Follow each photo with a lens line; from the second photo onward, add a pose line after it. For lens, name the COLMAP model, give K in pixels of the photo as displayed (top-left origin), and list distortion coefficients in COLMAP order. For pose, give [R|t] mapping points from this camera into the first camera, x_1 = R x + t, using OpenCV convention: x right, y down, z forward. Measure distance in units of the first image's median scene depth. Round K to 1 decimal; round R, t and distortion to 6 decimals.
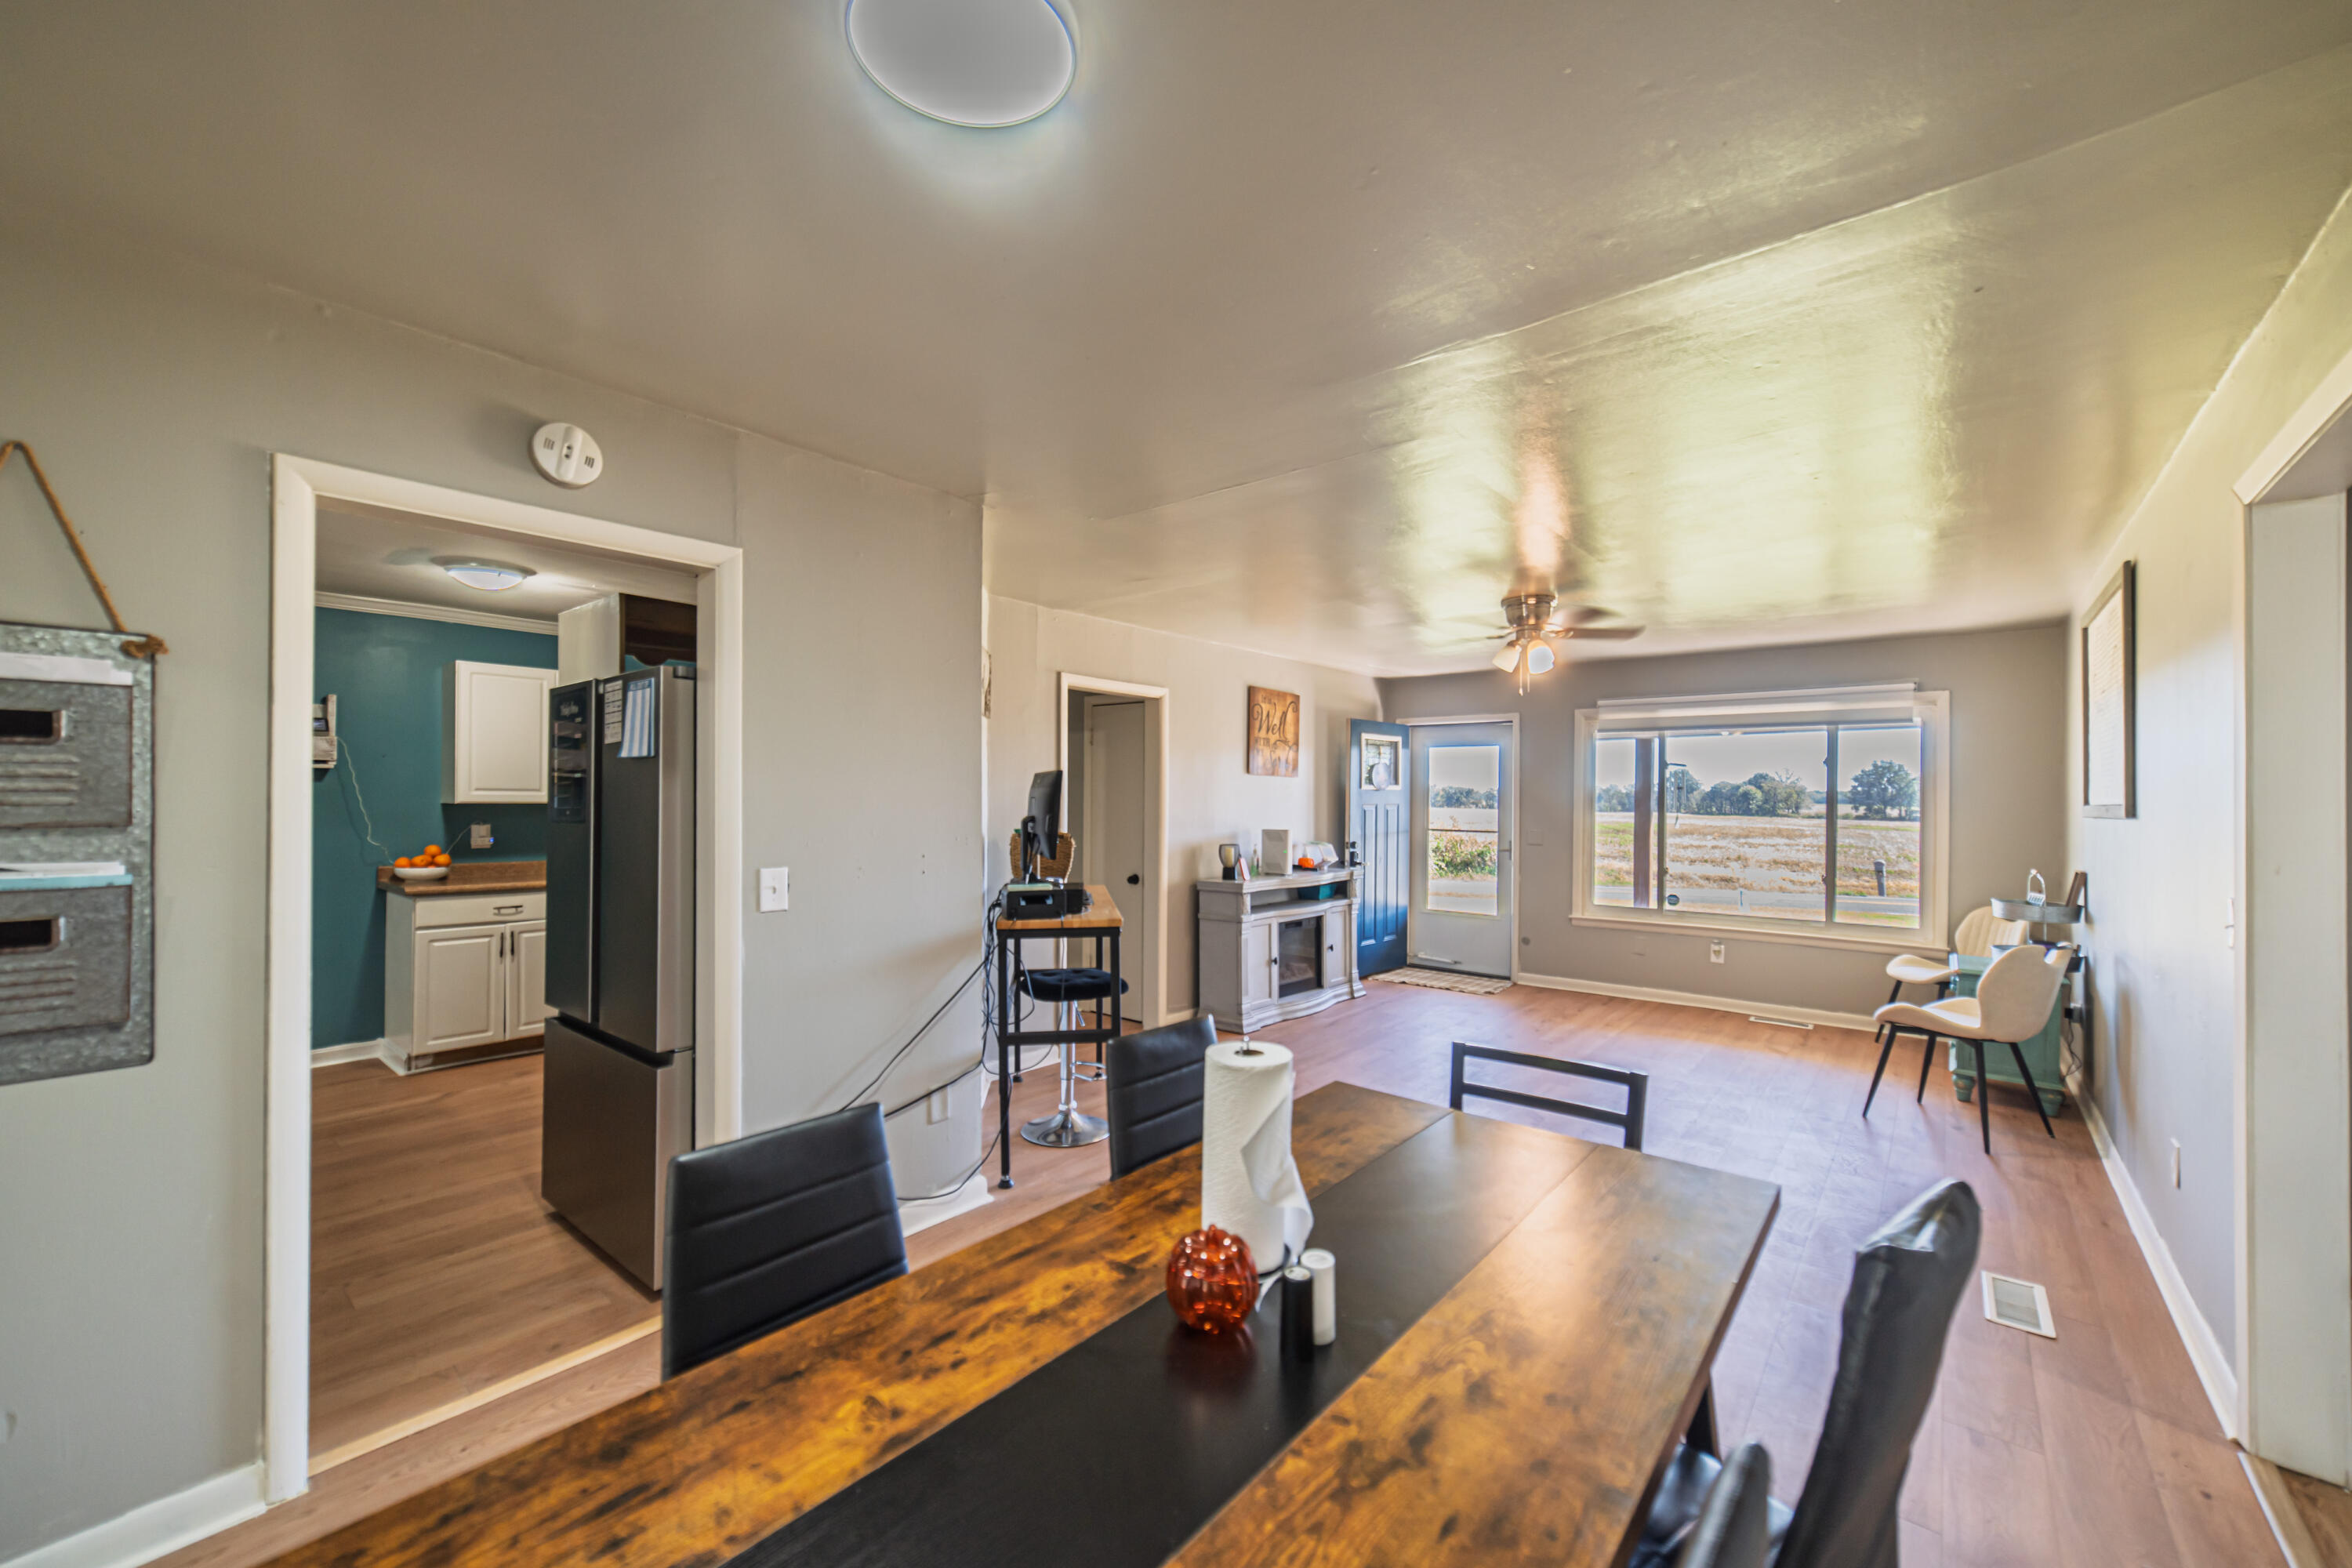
lens RADIAL K [[920.6, 0, 1168.2], [0, 920.6, 801.1], [0, 0, 1]] dist [0.002717, 0.000126]
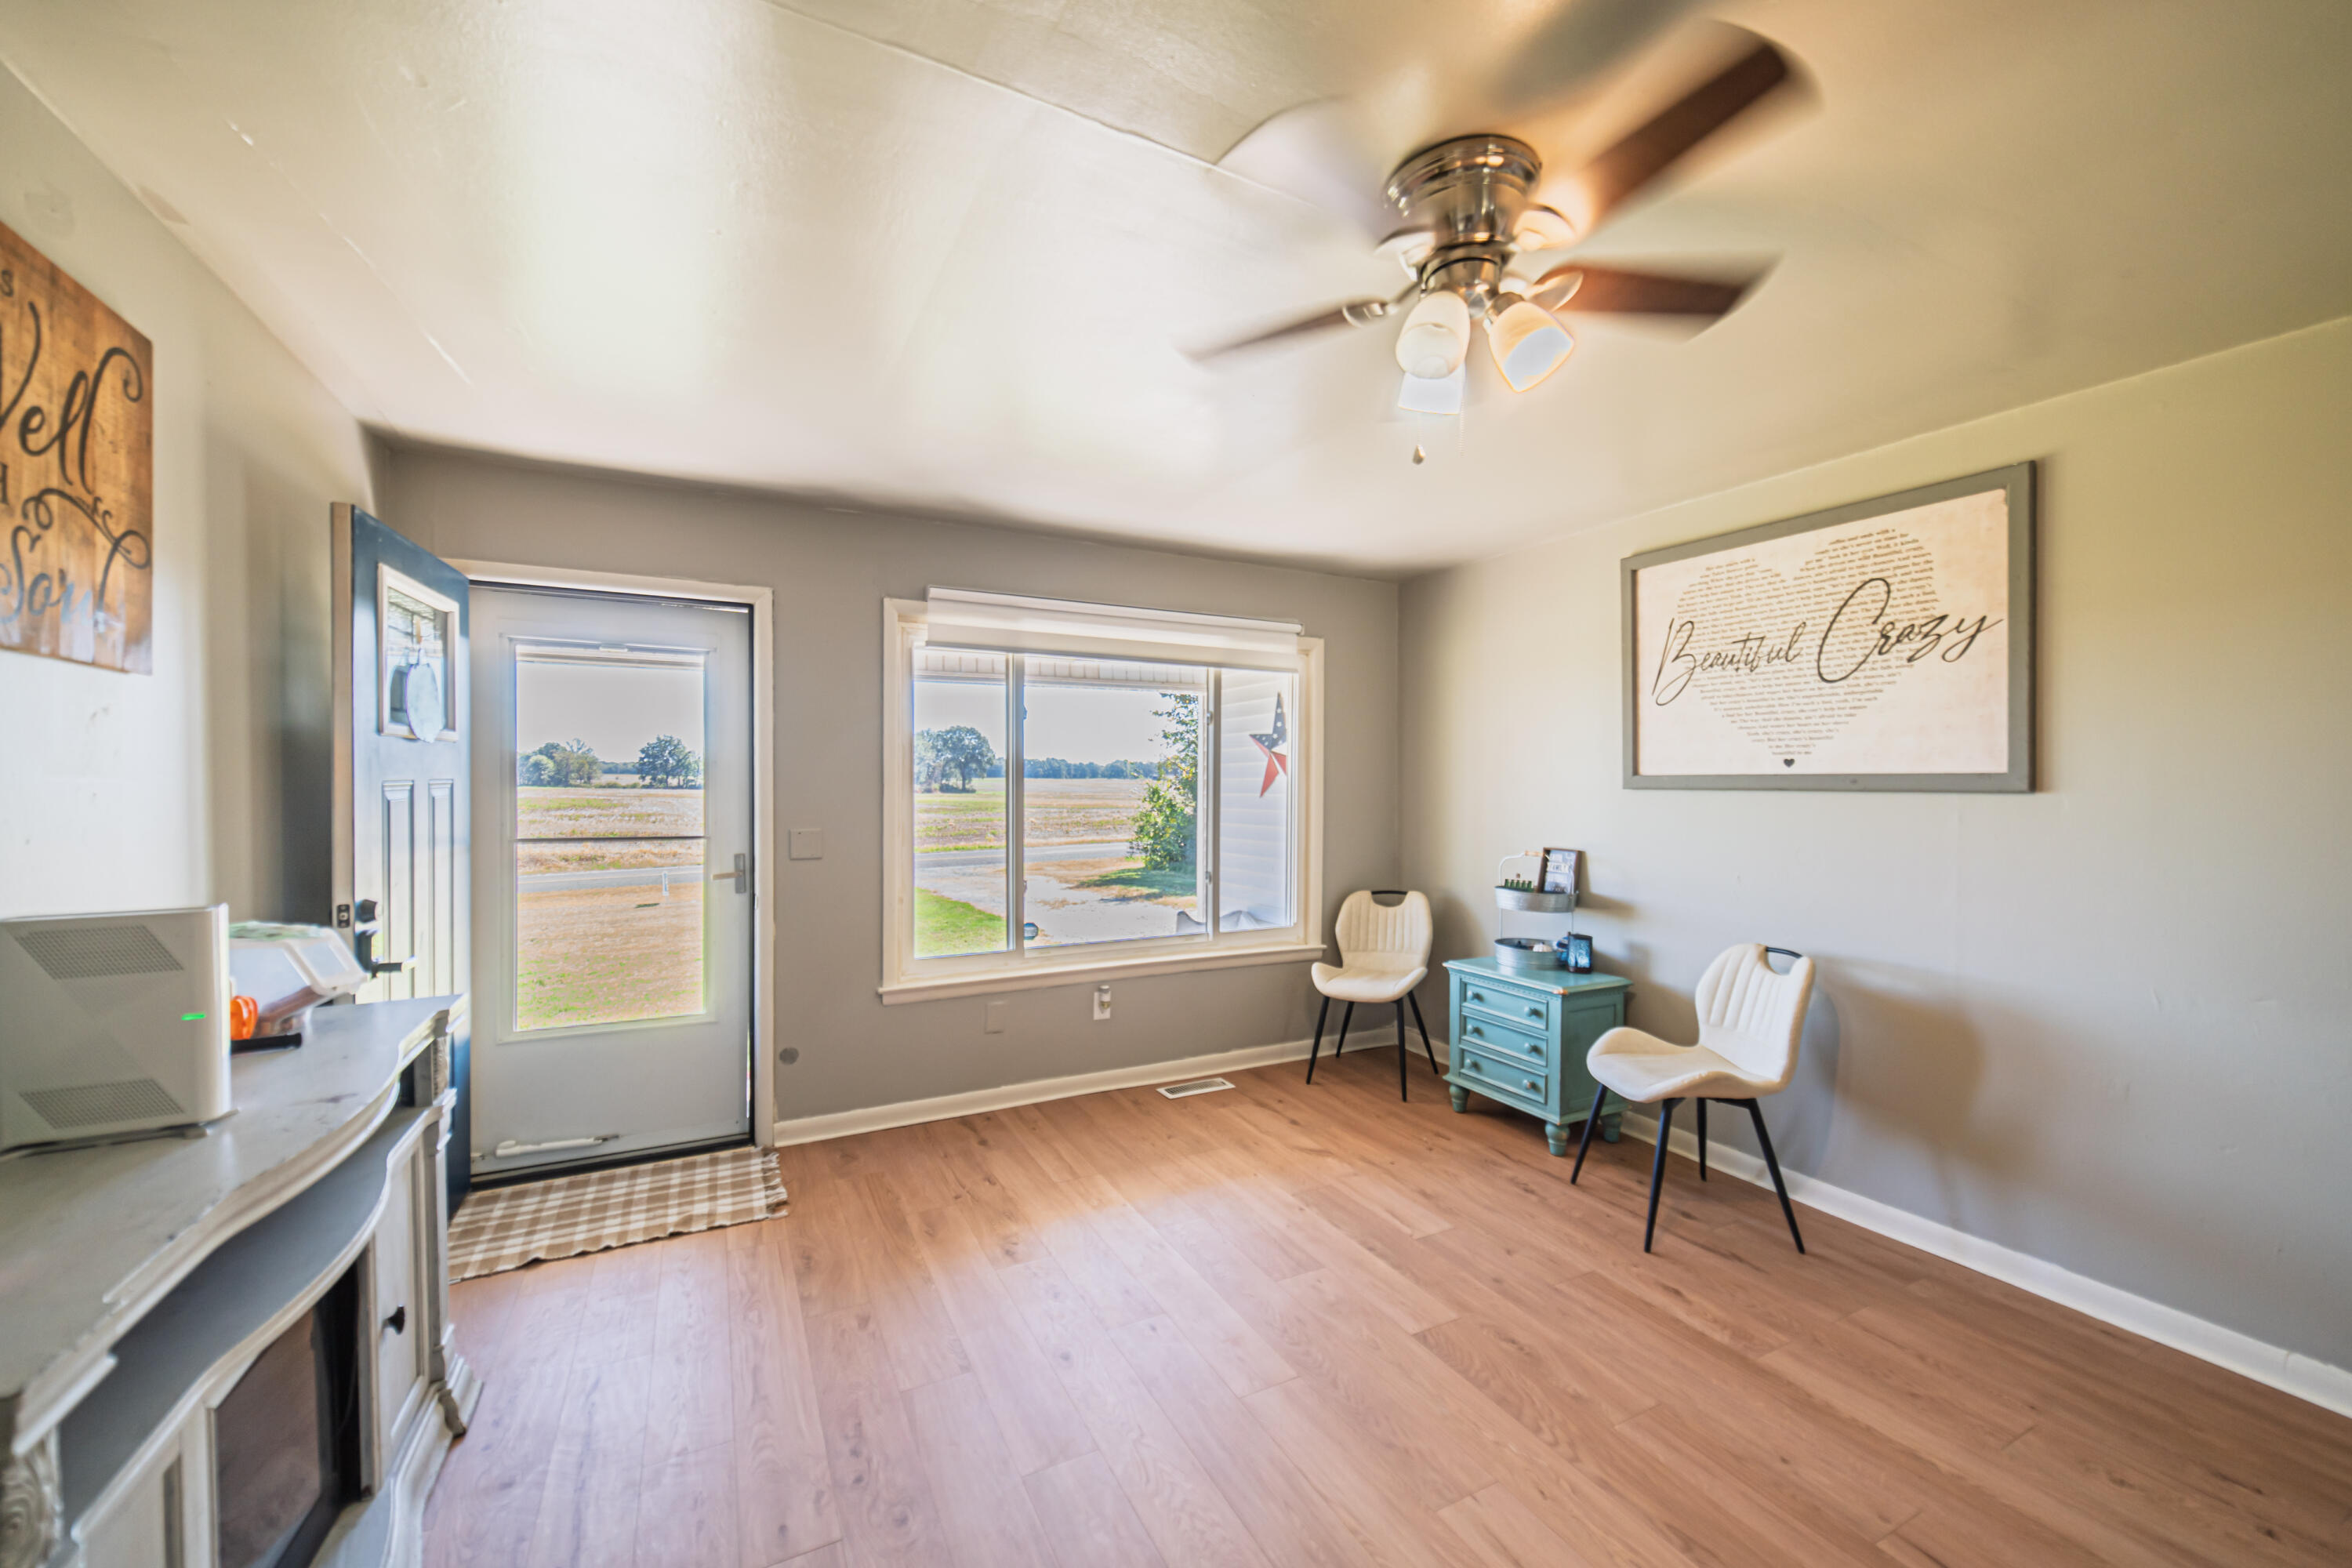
lens RADIAL K [[913.8, 0, 1174.9], [0, 913.8, 791.1], [0, 0, 1]] dist [-0.000399, 0.000417]
pose [[0.387845, -0.020822, 0.921489, 0.024855], [0.001007, 0.999754, 0.022167, -0.000352], [-0.921724, -0.007669, 0.387770, 0.752103]]
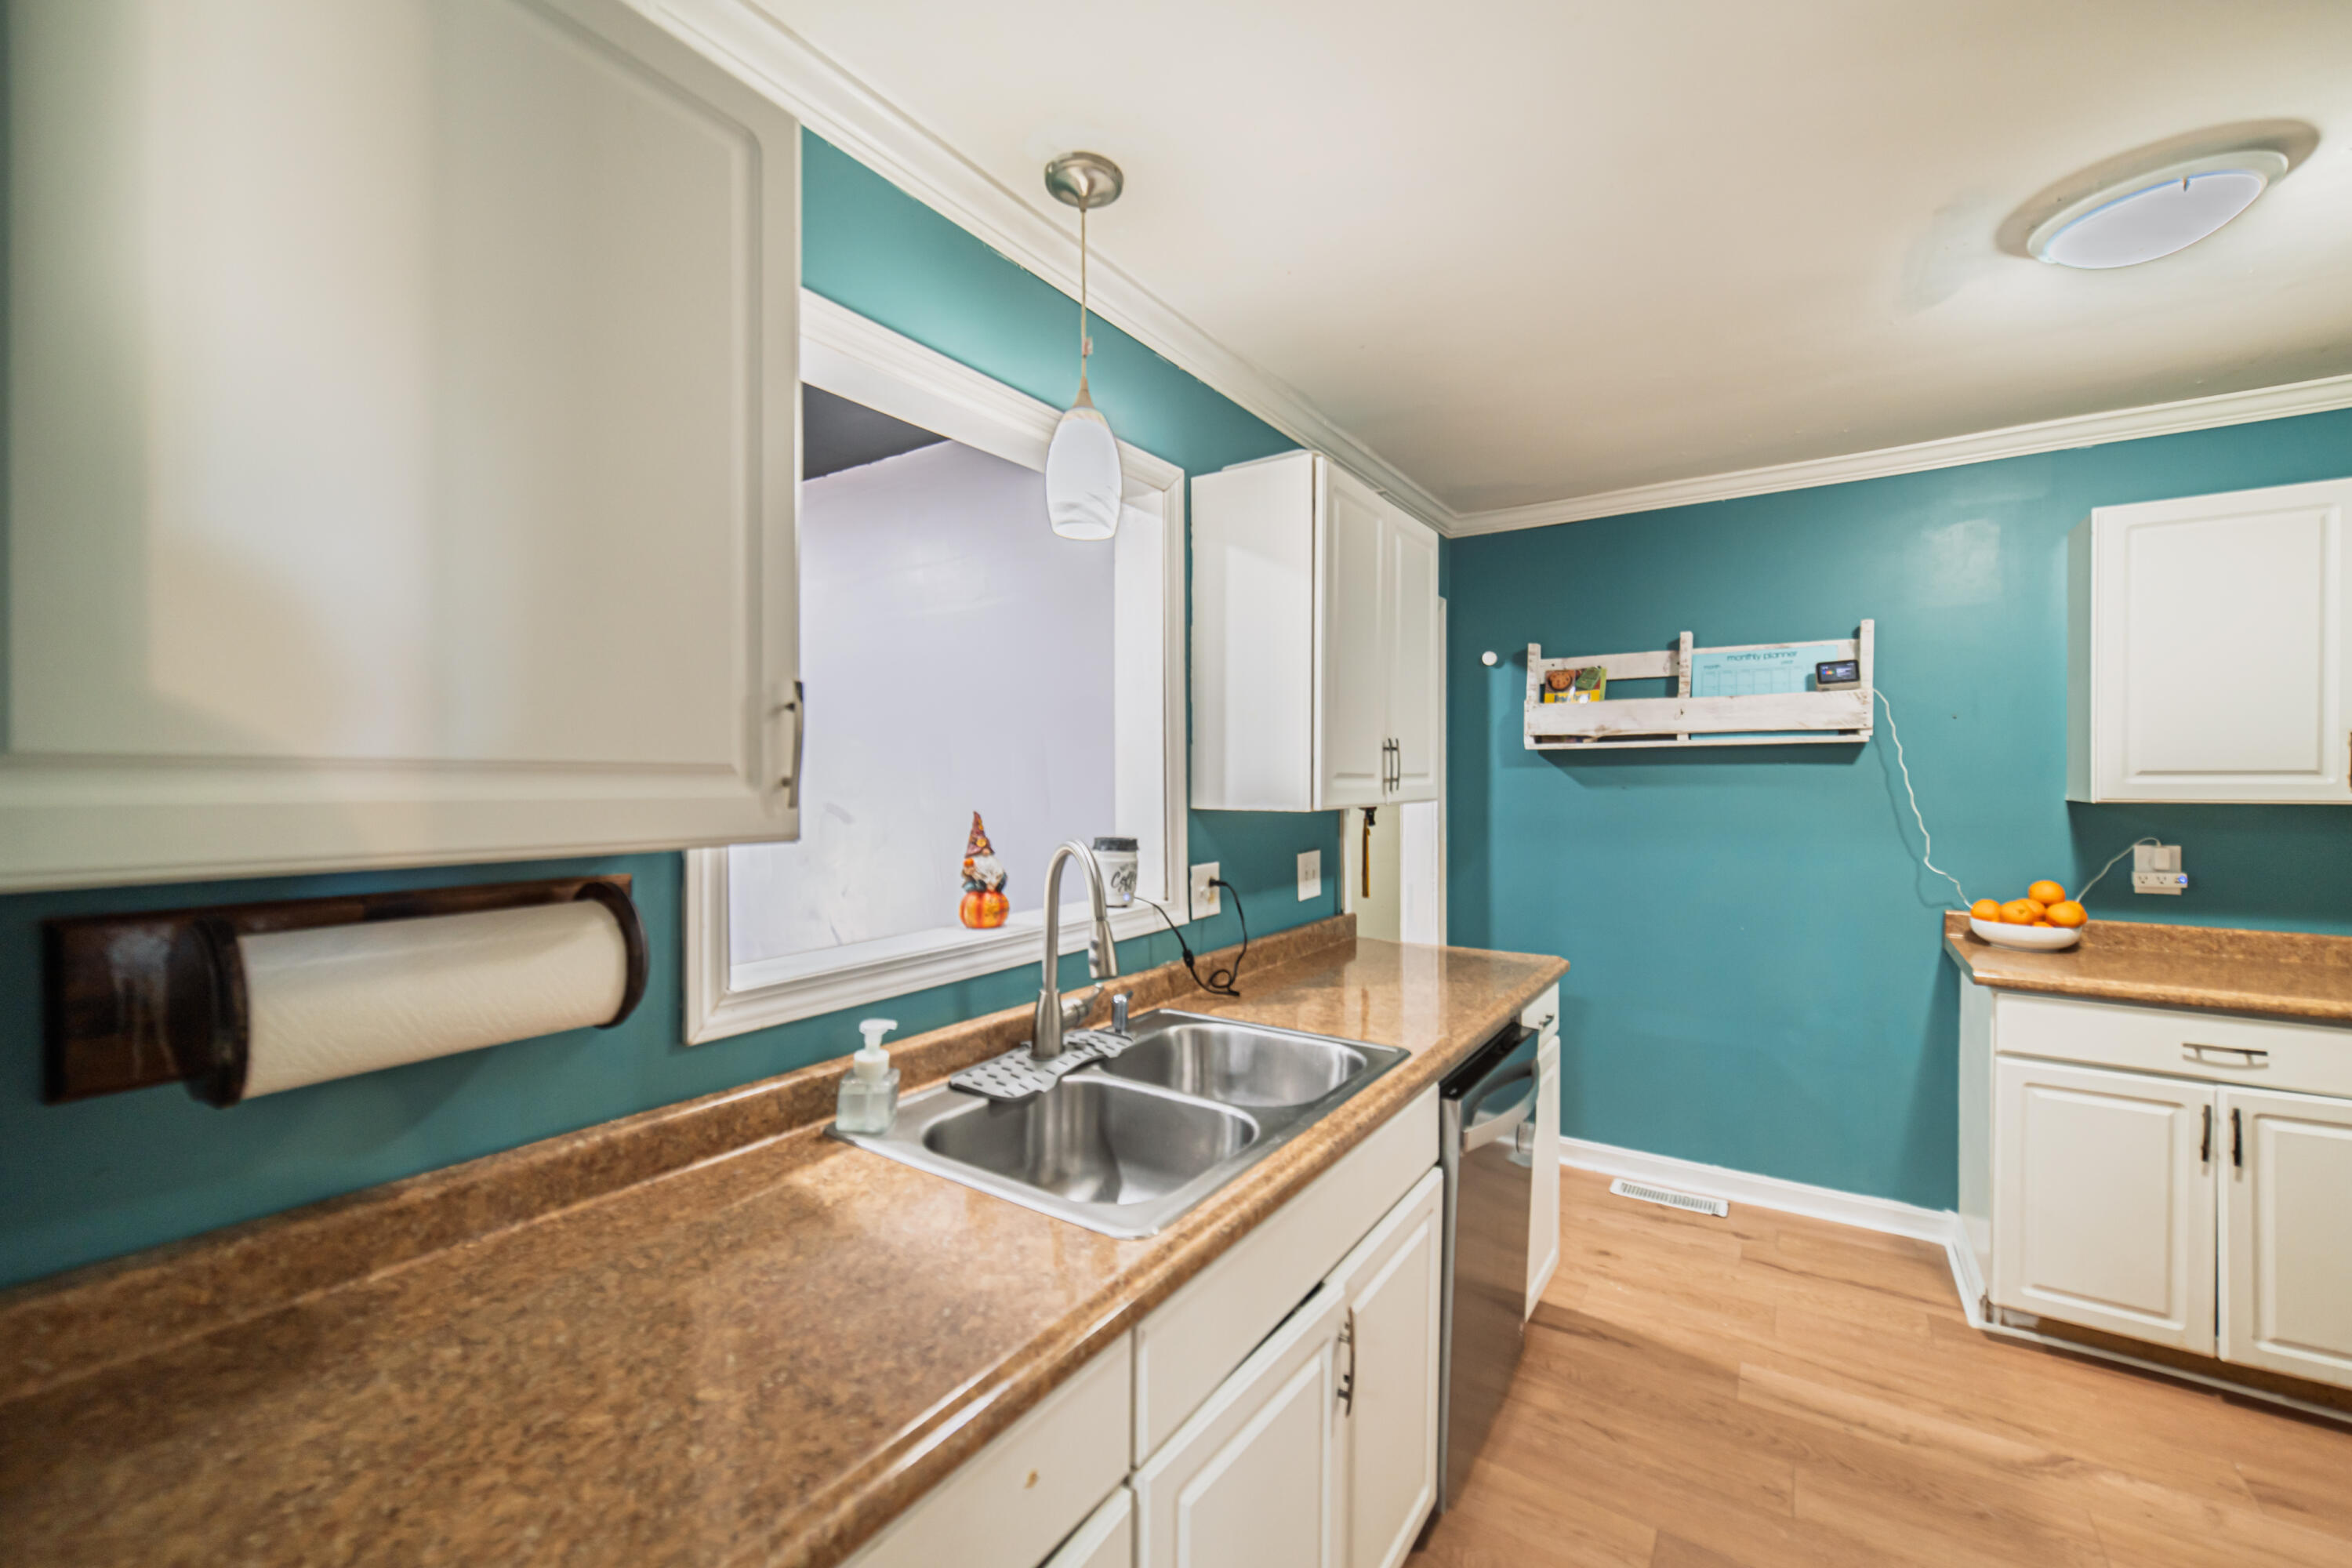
lens RADIAL K [[934.9, 0, 1186.2], [0, 934.9, 775.9], [0, 0, 1]] dist [0.000176, 0.000017]
pose [[0.089120, -0.010779, -0.995963, -0.265304], [0.003707, 0.999938, -0.010490, -0.006502], [0.996014, -0.002757, 0.089154, 0.395090]]
